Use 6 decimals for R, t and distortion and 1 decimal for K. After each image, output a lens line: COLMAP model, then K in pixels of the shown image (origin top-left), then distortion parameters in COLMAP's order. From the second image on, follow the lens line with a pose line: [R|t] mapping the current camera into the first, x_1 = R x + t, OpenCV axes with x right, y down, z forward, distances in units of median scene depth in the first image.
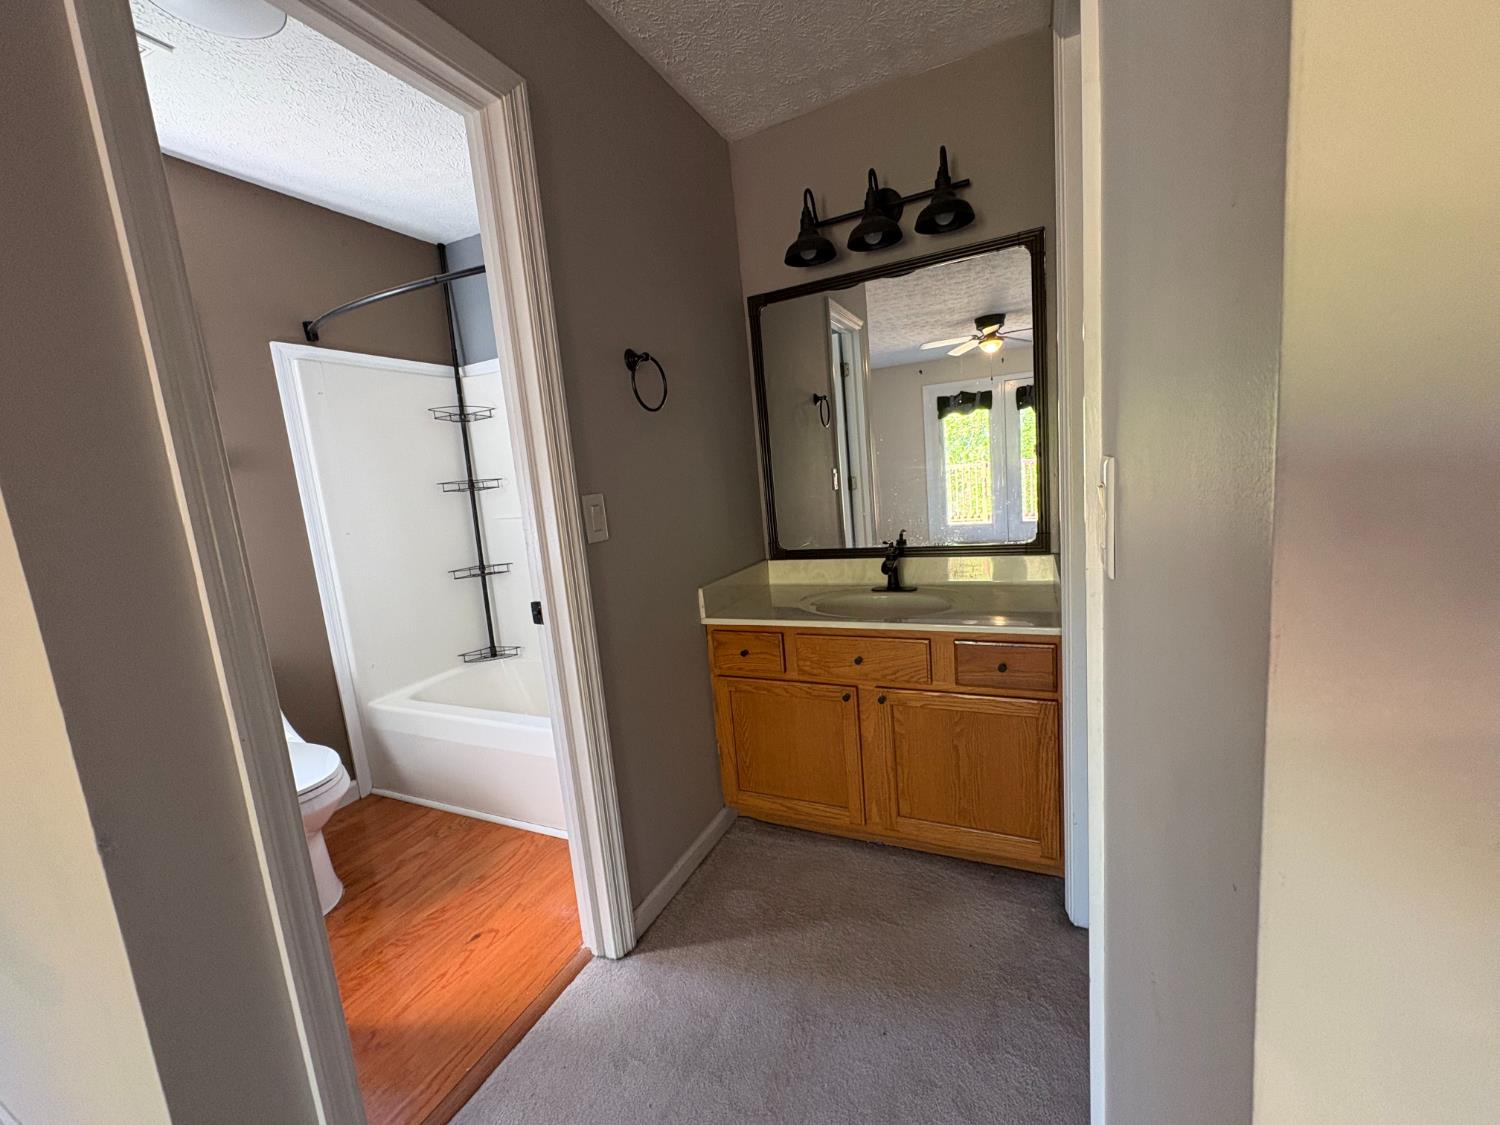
lens RADIAL K [[599.9, 0, 749.4], [0, 599.9, 557.6], [0, 0, 1]] dist [0.001536, 0.000476]
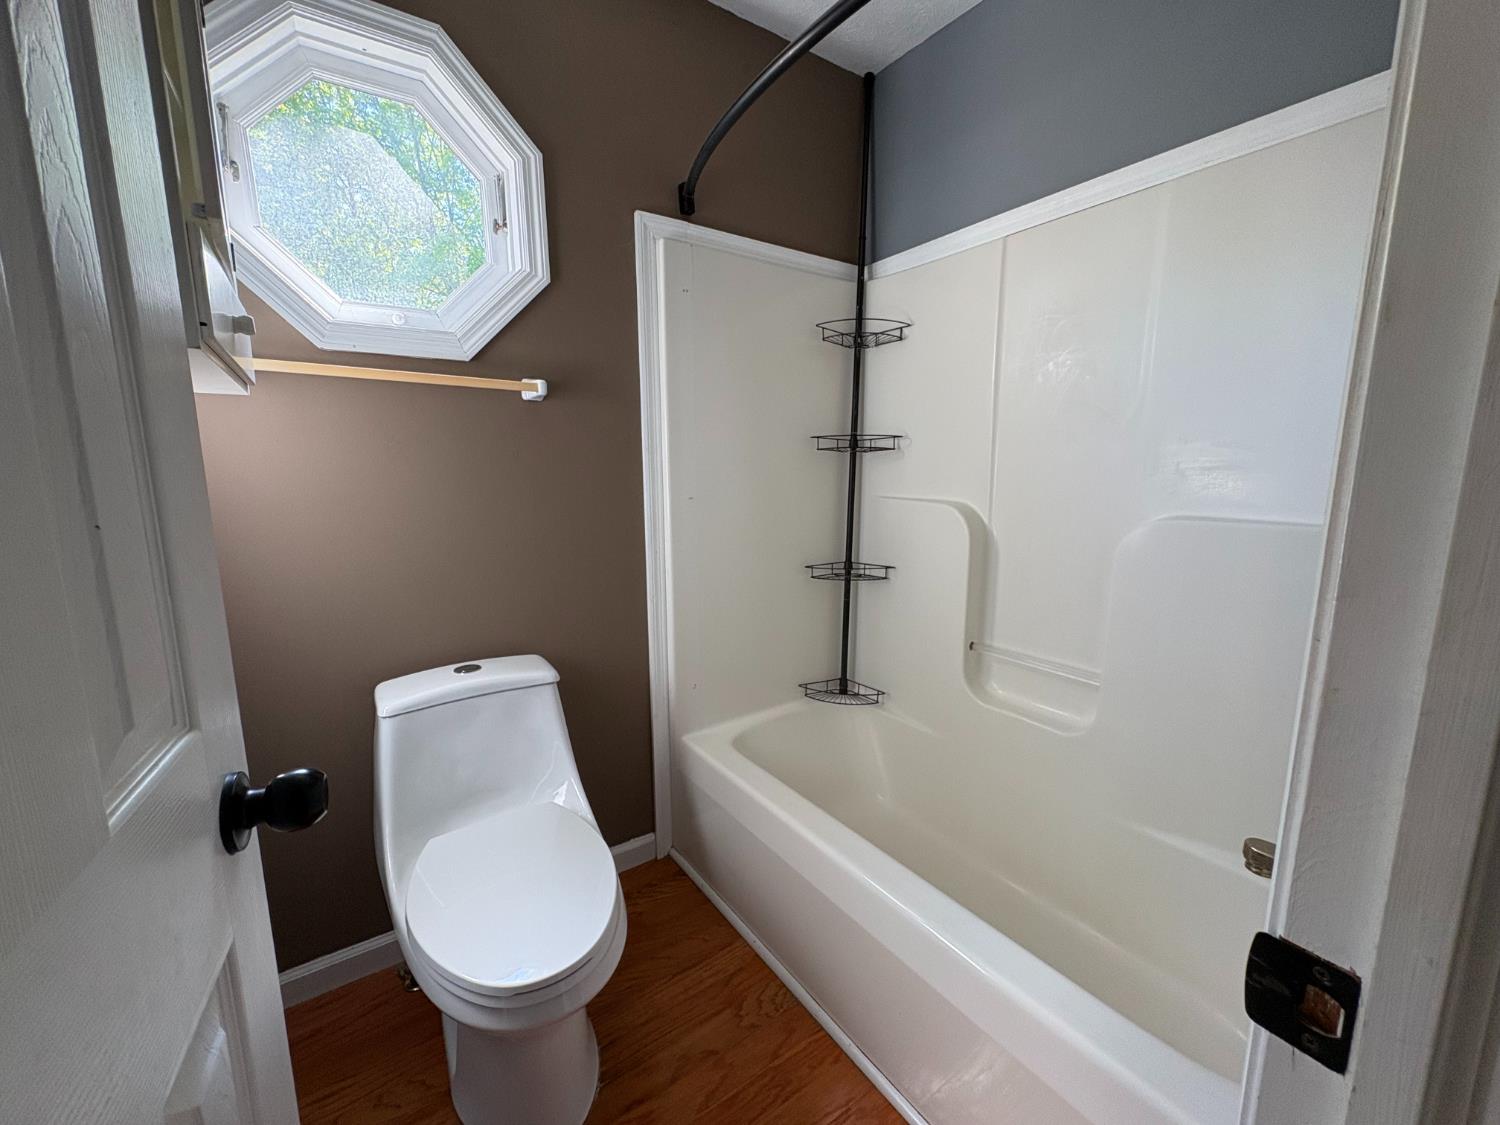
lens RADIAL K [[599.9, 0, 749.4], [0, 599.9, 557.6], [0, 0, 1]] dist [0.001536, 0.000476]
pose [[0.863543, 0.162528, -0.477366, -0.228831], [-0.144116, 0.986696, 0.075237, -0.028453], [0.483244, 0.003826, 0.875477, 0.363542]]
